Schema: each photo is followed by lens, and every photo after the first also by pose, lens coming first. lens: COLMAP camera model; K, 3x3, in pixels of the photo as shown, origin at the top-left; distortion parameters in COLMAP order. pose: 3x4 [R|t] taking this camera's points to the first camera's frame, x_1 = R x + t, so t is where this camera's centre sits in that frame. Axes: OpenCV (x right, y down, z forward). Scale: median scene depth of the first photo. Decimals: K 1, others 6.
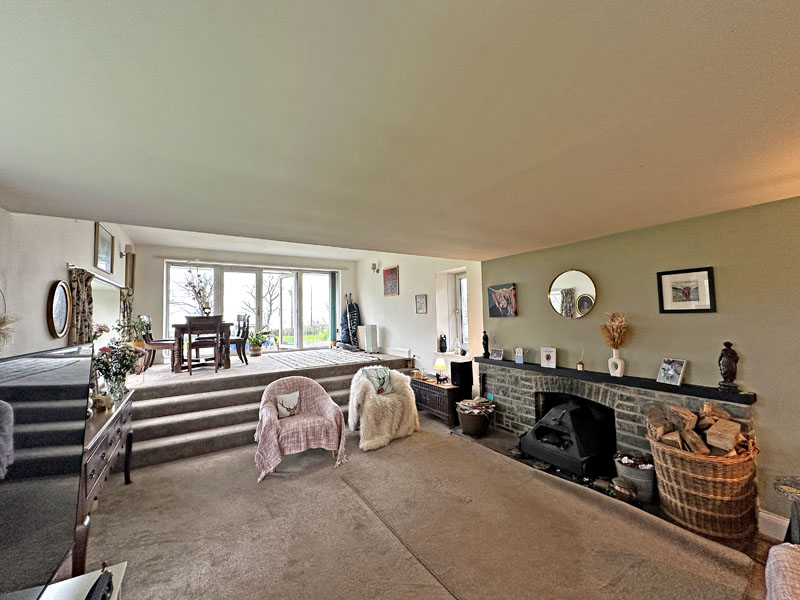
lens RADIAL K [[319.4, 0, 398.8], [0, 319.4, 298.2], [0, 0, 1]] dist [-0.000469, -0.000099]
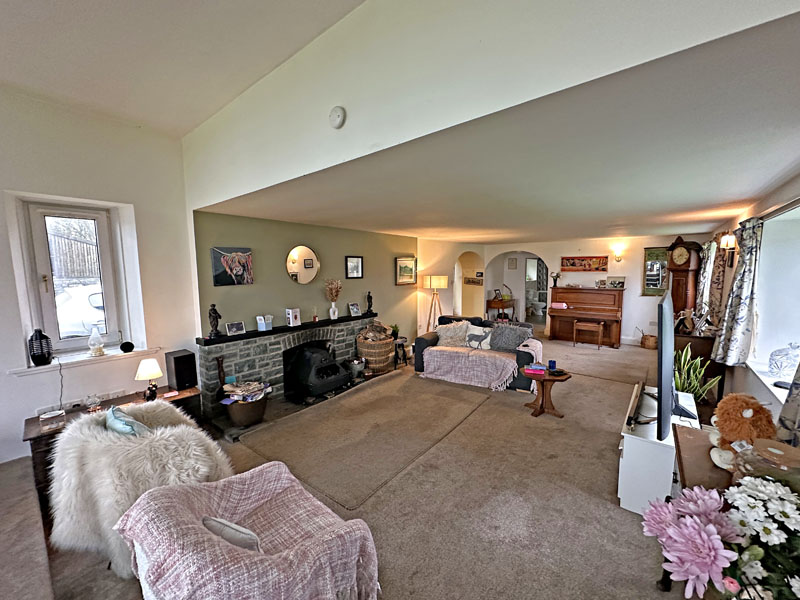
lens RADIAL K [[319.4, 0, 399.1], [0, 319.4, 302.2], [0, 0, 1]] dist [-0.000469, -0.000099]
pose [[-0.320049, -0.071418, 0.944705, -0.763667], [-0.031697, 0.997404, 0.064664, 0.040472], [-0.946871, -0.009249, -0.321482, 1.013974]]
